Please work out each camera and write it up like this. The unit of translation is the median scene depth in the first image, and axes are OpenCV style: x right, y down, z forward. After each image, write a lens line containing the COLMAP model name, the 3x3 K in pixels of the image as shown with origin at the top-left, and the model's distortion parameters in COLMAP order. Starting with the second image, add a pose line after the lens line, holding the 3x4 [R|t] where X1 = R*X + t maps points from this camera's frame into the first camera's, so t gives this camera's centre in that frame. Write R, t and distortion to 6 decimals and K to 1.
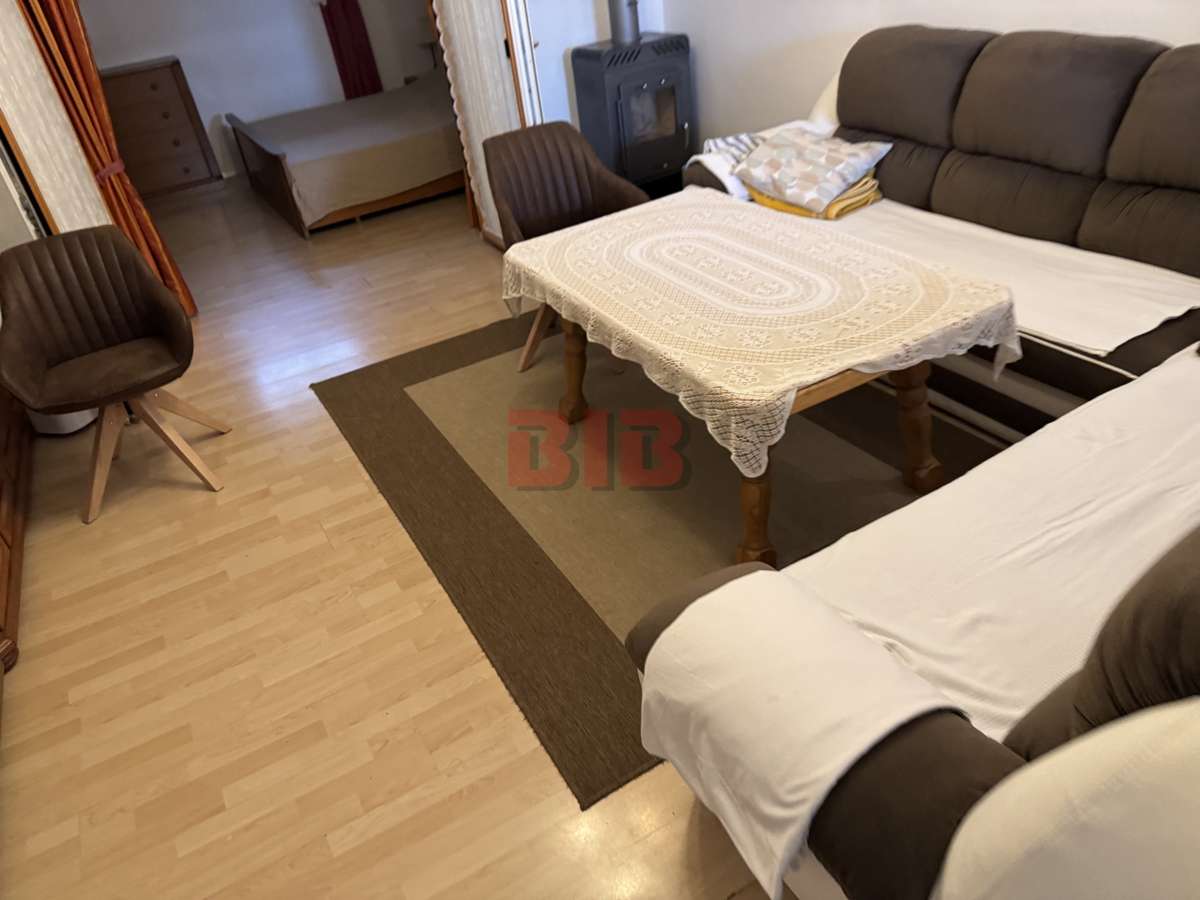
lens RADIAL K [[849.5, 0, 593.4], [0, 849.5, 452.7], [0, 0, 1]] dist [0.094160, -0.131389]
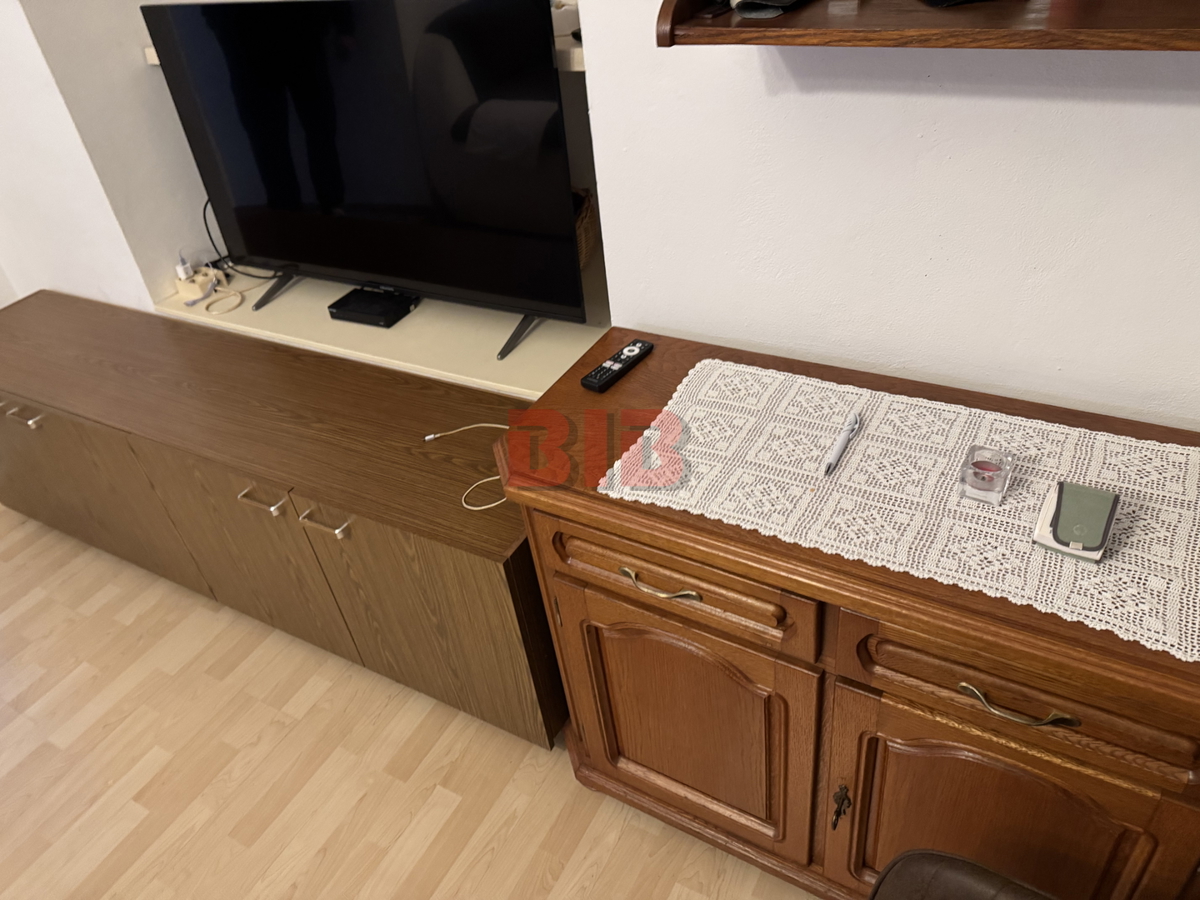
lens RADIAL K [[846.2, 0, 593.9], [0, 846.2, 447.5], [0, 0, 1]] dist [0.093364, -0.122169]
pose [[-0.828340, 0.489234, -0.272953, -0.505598], [-0.093133, 0.360185, 0.928220, -0.418925], [0.552430, 0.794303, -0.252792, 0.793767]]
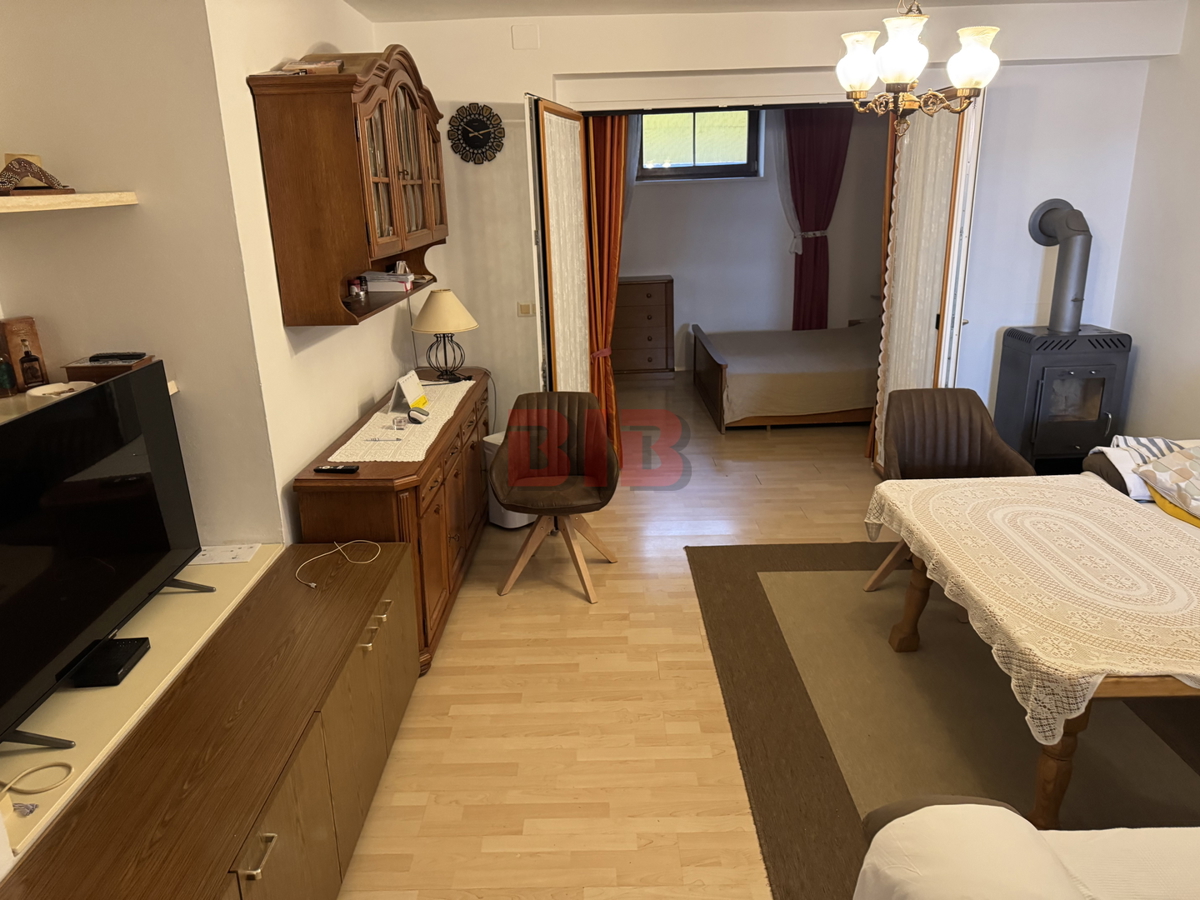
lens RADIAL K [[846.2, 0, 593.9], [0, 846.2, 447.5], [0, 0, 1]] dist [0.093364, -0.122169]
pose [[0.865892, 0.239024, -0.439429, 0.058123], [-0.337815, 0.927294, -0.161268, 0.032711], [0.368933, 0.288086, 0.883683, -0.166278]]
